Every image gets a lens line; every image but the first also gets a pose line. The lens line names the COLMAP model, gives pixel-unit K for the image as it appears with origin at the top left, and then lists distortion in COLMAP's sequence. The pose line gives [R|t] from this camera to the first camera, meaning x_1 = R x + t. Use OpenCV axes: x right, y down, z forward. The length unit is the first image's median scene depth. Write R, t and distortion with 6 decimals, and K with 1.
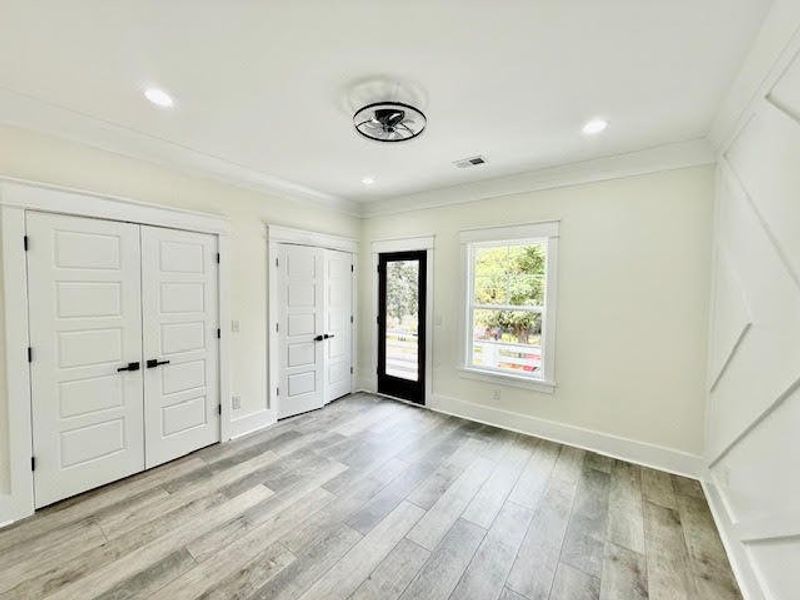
lens RADIAL K [[319.2, 0, 398.3], [0, 319.2, 289.6], [0, 0, 1]] dist [-0.000900, 0.000084]
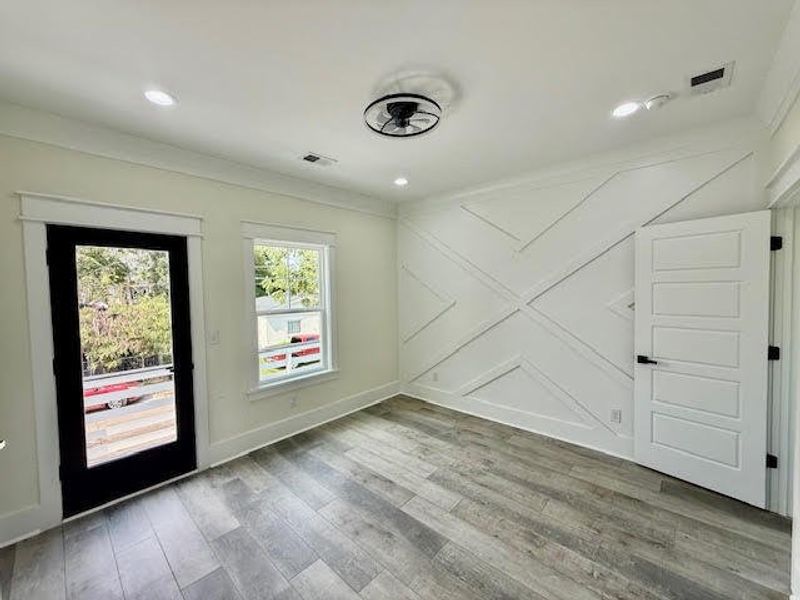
lens RADIAL K [[319.6, 0, 398.1], [0, 319.6, 298.4], [0, 0, 1]] dist [0.001430, 0.000248]
pose [[0.121585, -0.046898, 0.991472, -0.758806], [0.029630, 0.998610, 0.043602, -0.019707], [-0.992139, 0.024076, 0.122806, 0.716553]]
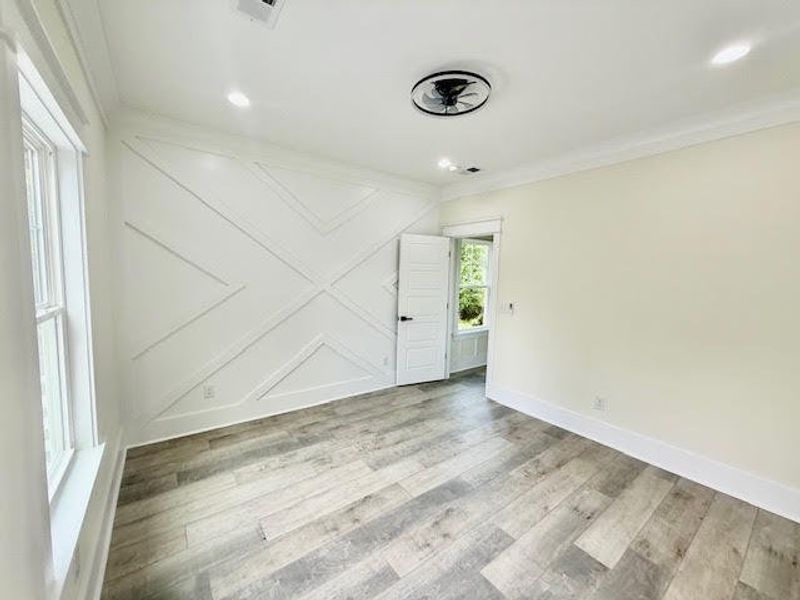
lens RADIAL K [[319.6, 0, 398.1], [0, 319.6, 298.4], [0, 0, 1]] dist [0.001430, 0.000248]
pose [[-0.952756, -0.059277, 0.297897, -0.149624], [-0.032787, 0.995112, 0.093149, -0.007582], [-0.301962, 0.078981, -0.950042, 1.533819]]
